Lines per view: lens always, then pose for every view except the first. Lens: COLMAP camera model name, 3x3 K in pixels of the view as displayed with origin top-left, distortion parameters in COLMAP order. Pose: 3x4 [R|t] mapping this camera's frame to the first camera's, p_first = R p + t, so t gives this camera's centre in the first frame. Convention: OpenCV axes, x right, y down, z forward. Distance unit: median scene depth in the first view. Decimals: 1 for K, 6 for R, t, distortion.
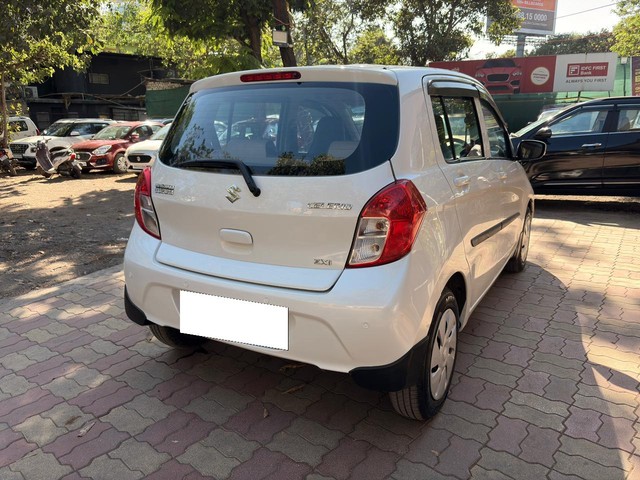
lens RADIAL K [[481.7, 0, 320.0], [0, 481.7, 240.0], [0, 0, 1]] dist [0.044589, -0.049957]
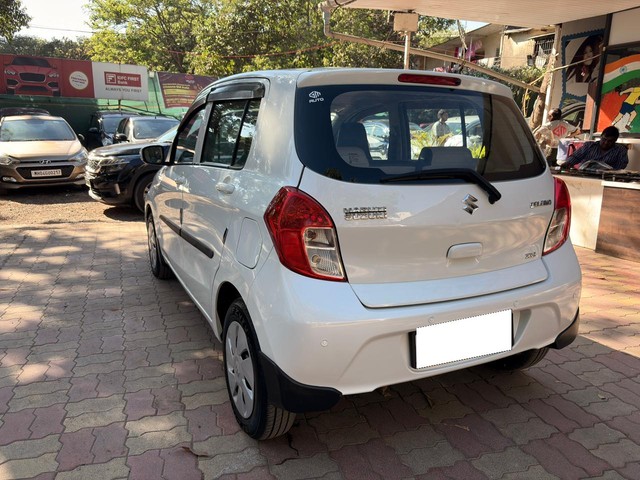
lens RADIAL K [[481.7, 0, 320.0], [0, 481.7, 240.0], [0, 0, 1]] dist [0.044589, -0.049957]
pose [[0.563946, -0.163916, 0.809380, -0.120614], [0.173321, 0.981767, 0.078064, -0.016465], [-0.807419, 0.096259, 0.582073, 0.076144]]
